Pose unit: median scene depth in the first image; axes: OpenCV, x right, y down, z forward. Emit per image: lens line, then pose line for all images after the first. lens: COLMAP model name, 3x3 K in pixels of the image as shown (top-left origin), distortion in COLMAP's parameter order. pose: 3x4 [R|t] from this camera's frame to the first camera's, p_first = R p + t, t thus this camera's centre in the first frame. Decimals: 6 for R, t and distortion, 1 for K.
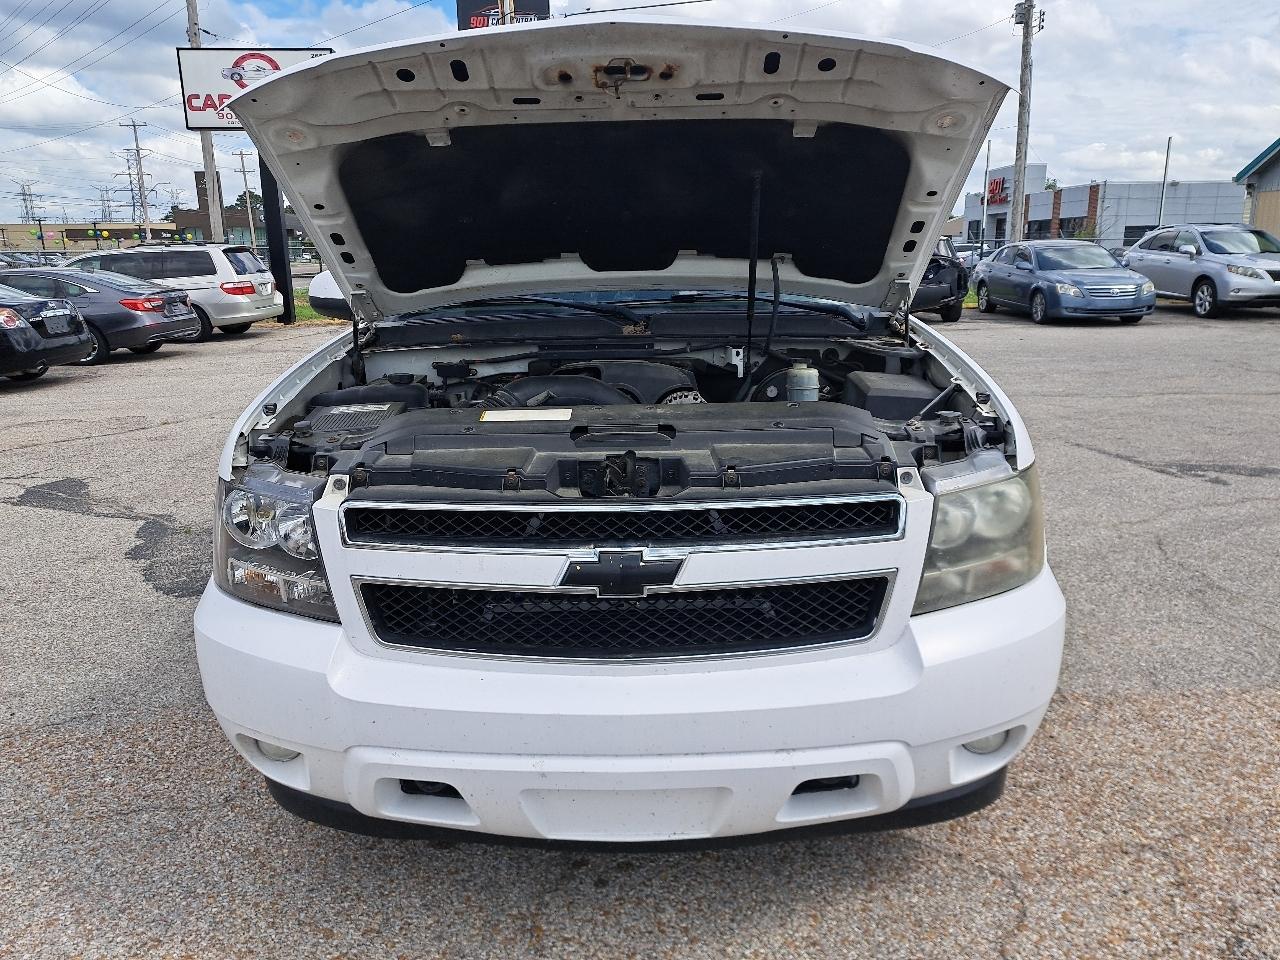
lens RADIAL K [[916.3, 0, 640.0], [0, 916.3, 478.5], [0, 0, 1]] dist [0.048106, -0.042652]
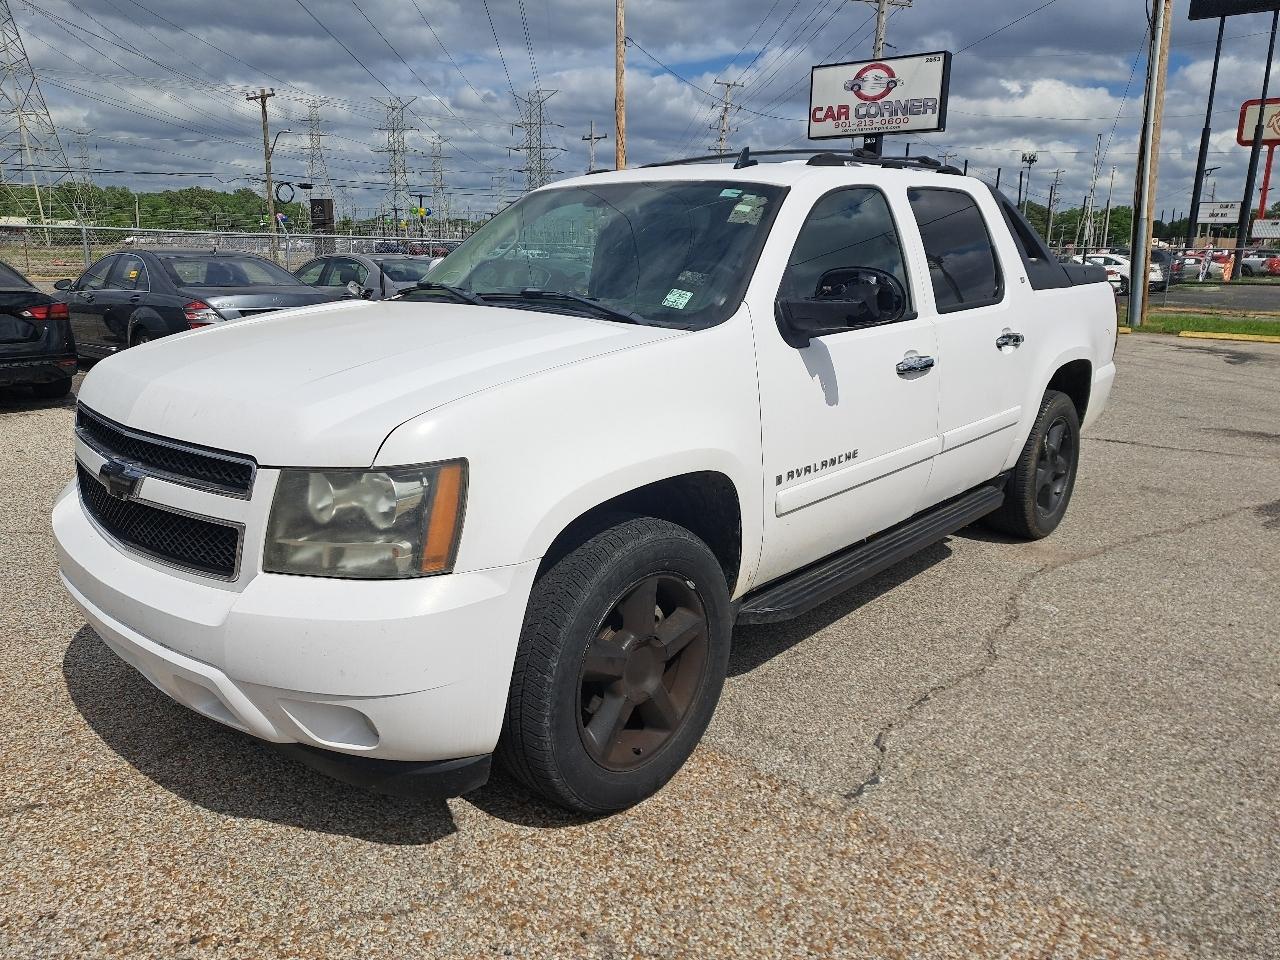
lens RADIAL K [[916.3, 0, 647.7], [0, 916.3, 467.3], [0, 0, 1]] dist [0.048106, -0.042652]
pose [[0.753452, 0.176690, -0.633317, 0.144415], [-0.183046, 0.981504, 0.056063, -0.013405], [0.631509, 0.073685, 0.771859, 0.044330]]
